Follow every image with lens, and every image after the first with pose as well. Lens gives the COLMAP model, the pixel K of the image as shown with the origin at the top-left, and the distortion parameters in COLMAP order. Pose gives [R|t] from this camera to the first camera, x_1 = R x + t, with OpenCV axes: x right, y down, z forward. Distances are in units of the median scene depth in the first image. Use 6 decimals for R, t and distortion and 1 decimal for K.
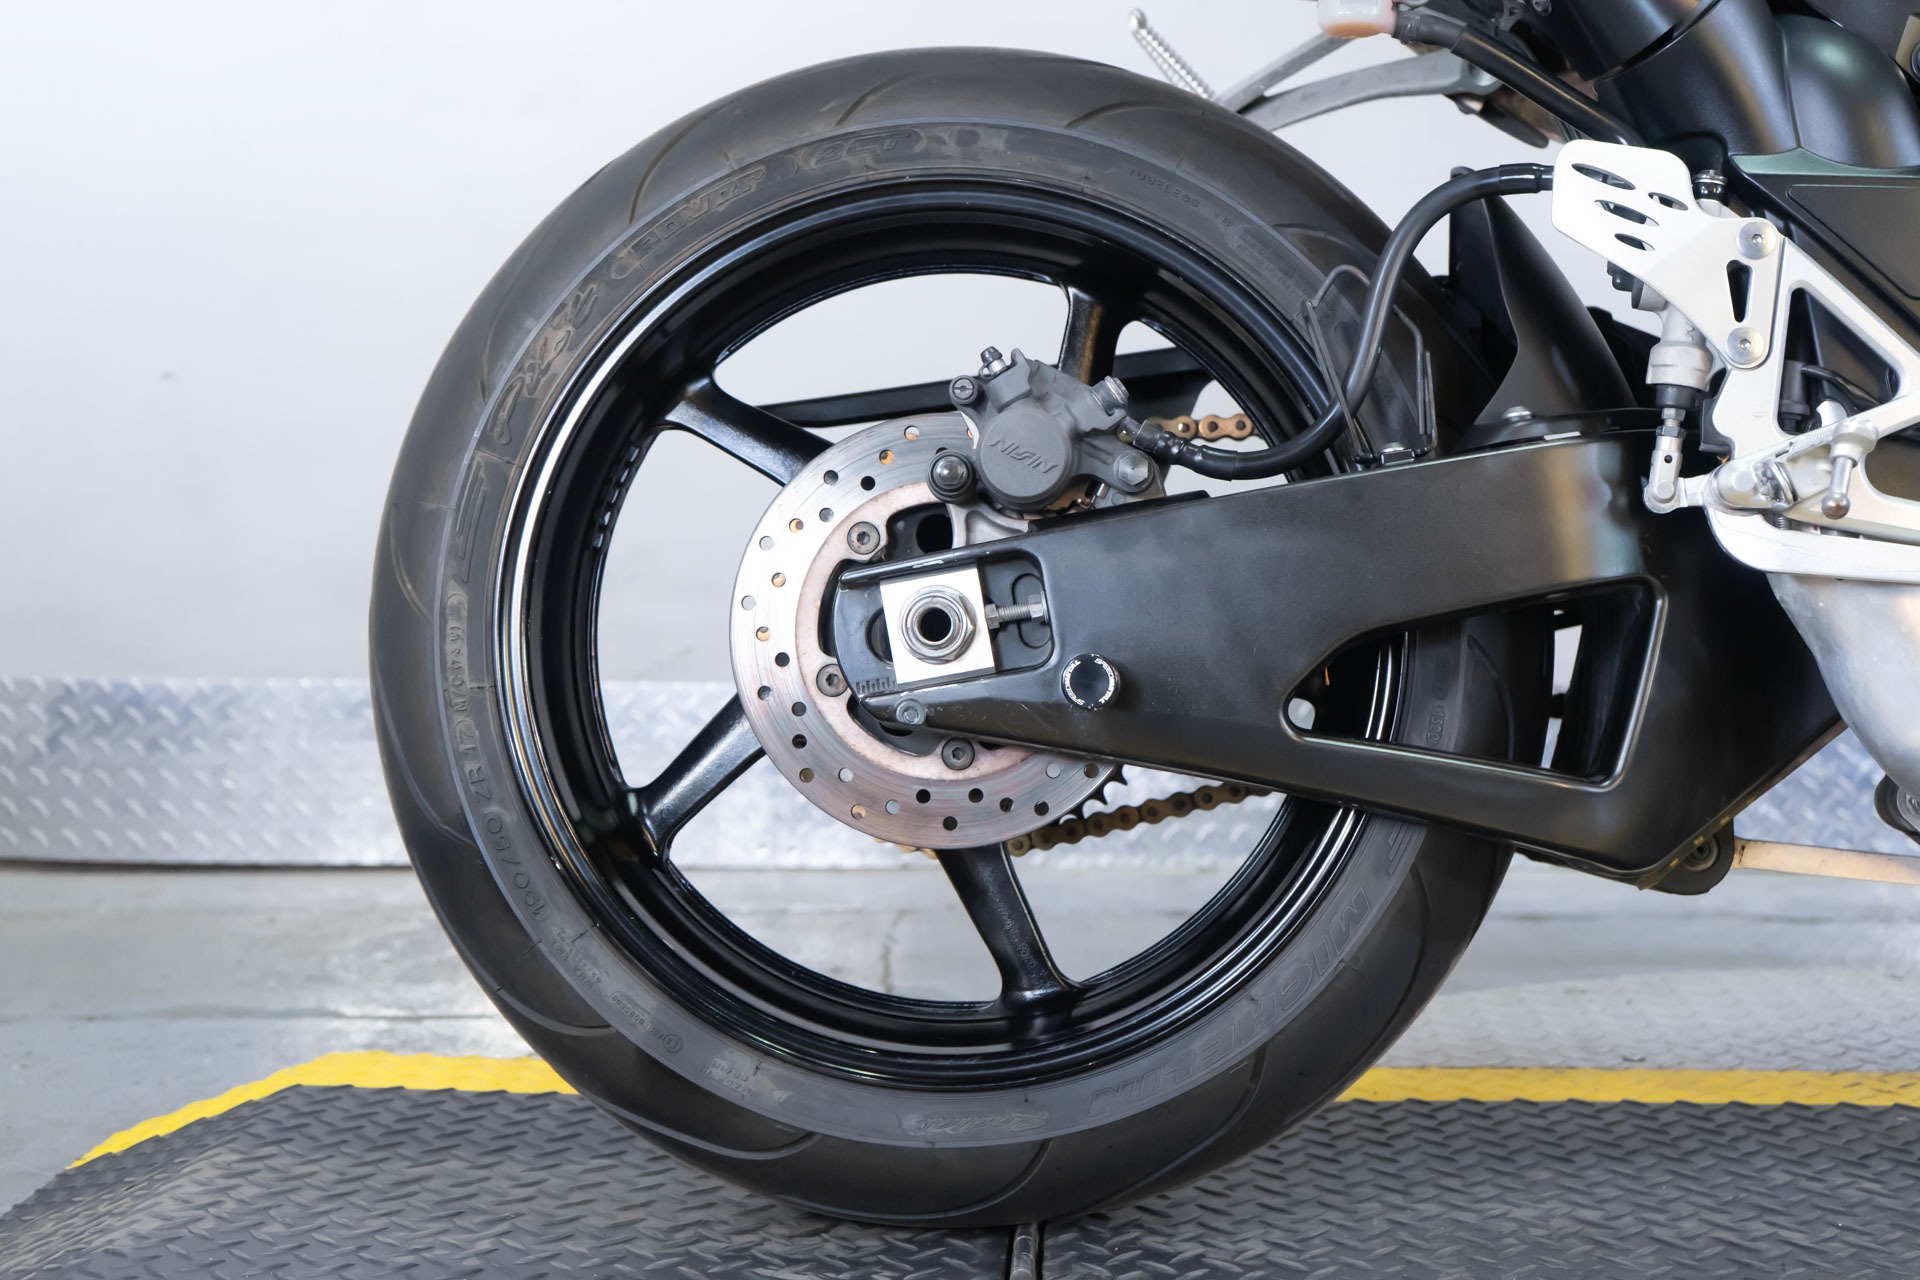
lens RADIAL K [[2662.2, 0, 957.9], [0, 2662.2, 636.9], [0, 0, 1]] dist [0.062178, 0.000000]
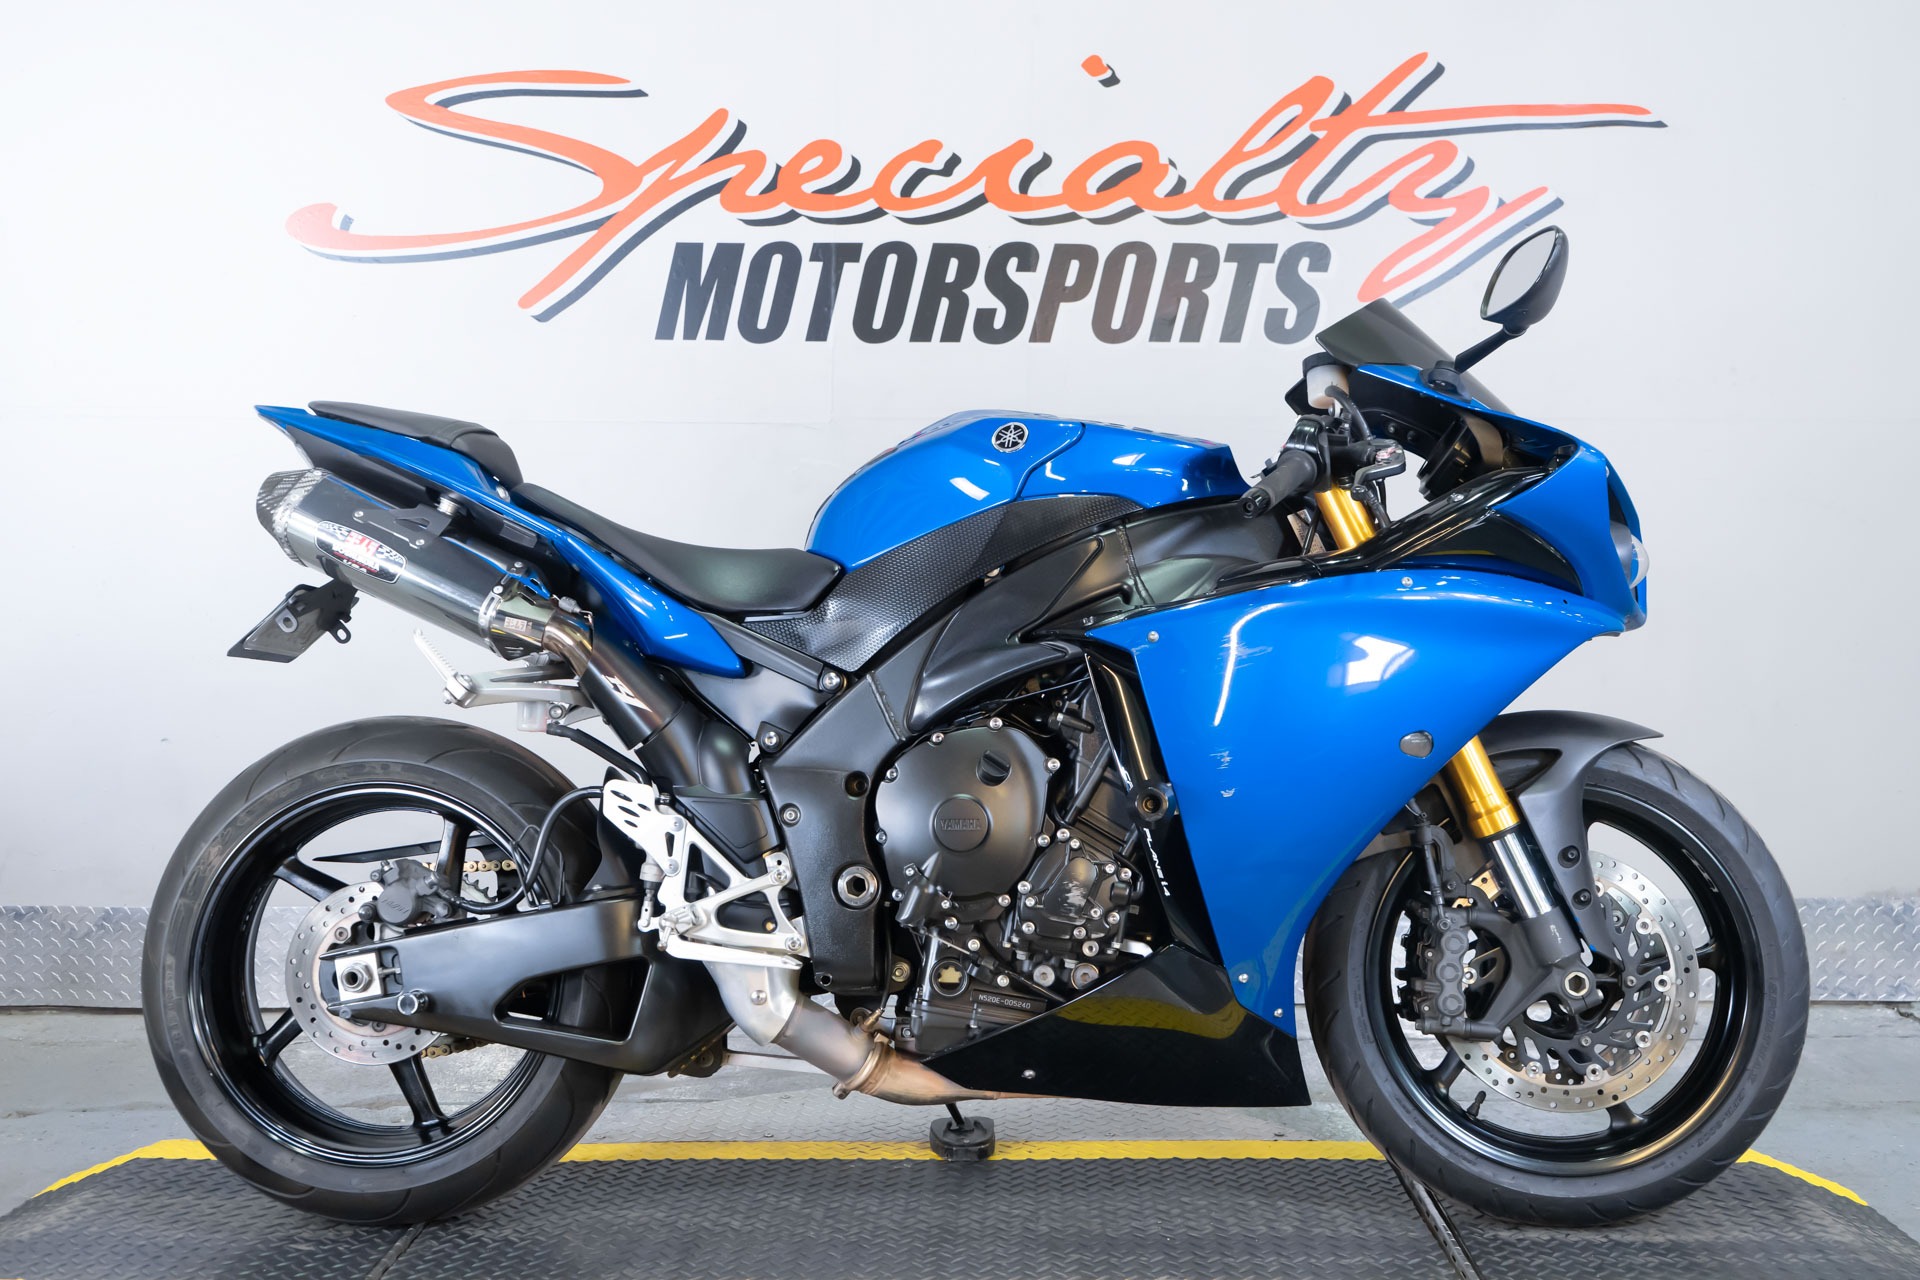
lens RADIAL K [[2036.7, 0, 971.8], [0, 2036.7, 637.0], [0, 0, 1]] dist [0.032760, 0.000000]
pose [[0.999935, -0.006263, 0.009558, 0.512261], [0.006667, 0.999058, -0.042872, -0.220158], [-0.009280, 0.042933, 0.999035, -0.846804]]
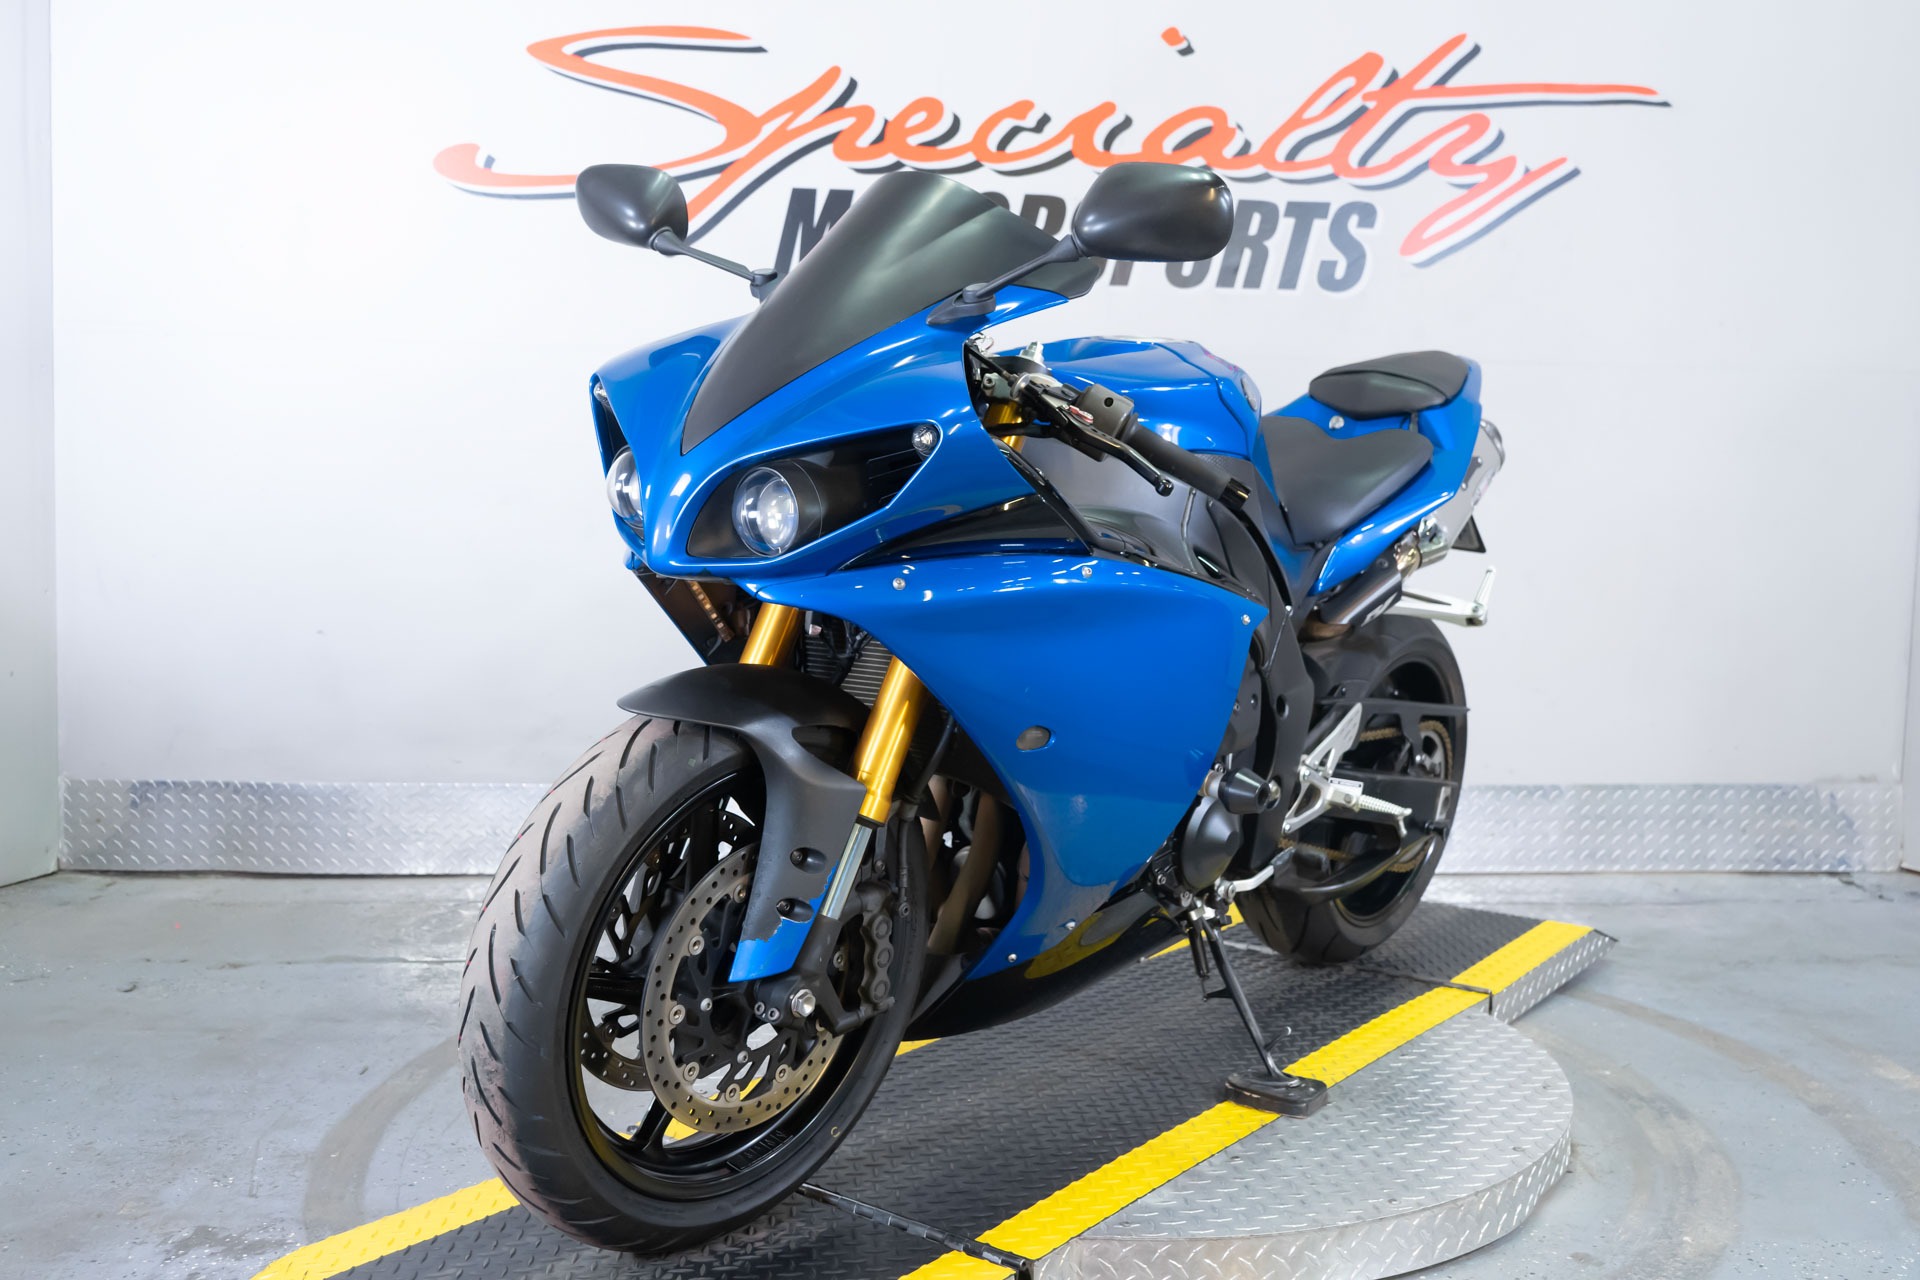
lens RADIAL K [[1817.4, 0, 963.9], [0, 1817.4, 635.4], [0, 0, 1]] dist [0.016356, 0.000000]
pose [[0.997527, 0.004155, 0.070165, 0.193112], [-0.004330, 0.999988, 0.002340, -0.212006], [-0.070155, -0.002638, 0.997533, -0.839628]]
